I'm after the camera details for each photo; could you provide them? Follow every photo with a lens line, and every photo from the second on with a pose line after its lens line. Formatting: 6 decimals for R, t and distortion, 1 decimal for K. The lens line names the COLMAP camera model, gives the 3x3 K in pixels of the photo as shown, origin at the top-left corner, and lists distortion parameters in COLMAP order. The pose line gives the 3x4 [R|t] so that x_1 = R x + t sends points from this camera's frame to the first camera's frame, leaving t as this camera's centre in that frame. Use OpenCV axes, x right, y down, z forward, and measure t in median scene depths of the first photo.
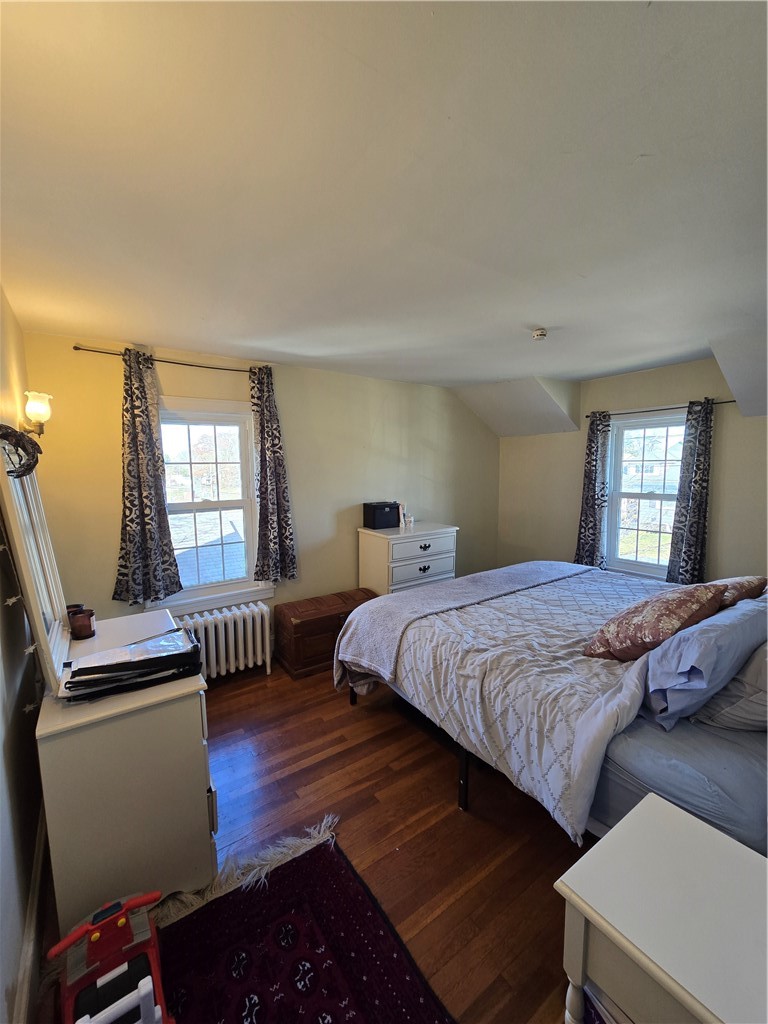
lens RADIAL K [[422.5, 0, 387.1], [0, 422.5, 512.3], [0, 0, 1]] dist [0.002542, -0.000034]
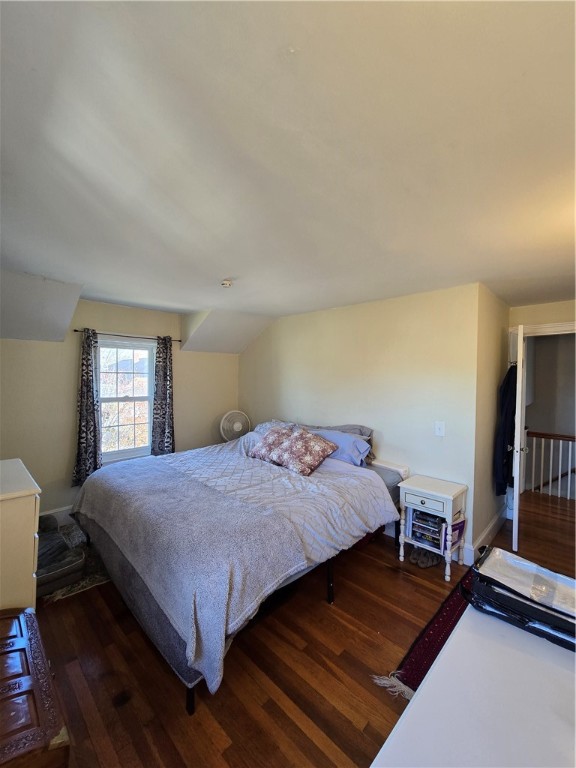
lens RADIAL K [[316.8, 0, 292.2], [0, 316.8, 384.2], [0, 0, 1]] dist [0.002542, -0.000034]
pose [[-0.195891, -0.008891, 0.980585, -0.535682], [0.091079, 0.995472, 0.027221, -0.073486], [-0.976387, 0.094643, -0.194194, 0.760840]]
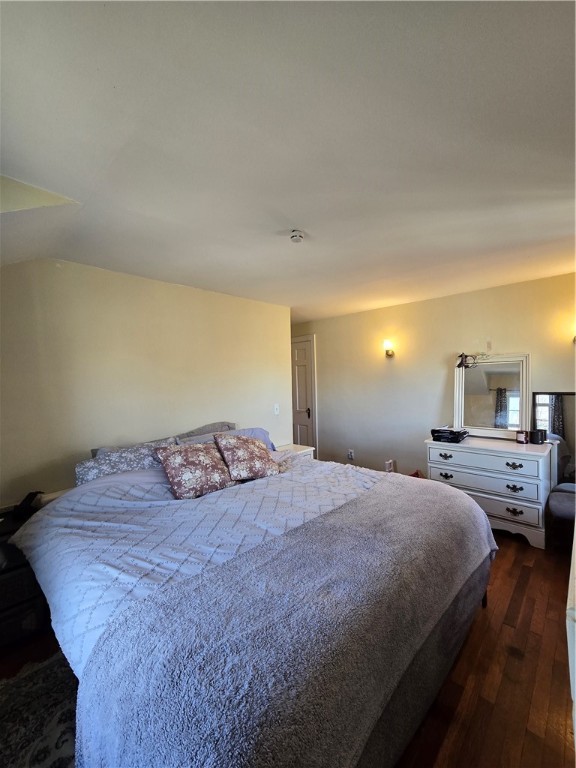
lens RADIAL K [[316.8, 0, 290.5], [0, 316.8, 388.9], [0, 0, 1]] dist [0.002542, -0.000034]
pose [[-0.977028, 0.039373, -0.209443, 0.410501], [0.011913, 0.991339, 0.130789, -0.115578], [0.212779, 0.125289, -0.969034, 1.323357]]
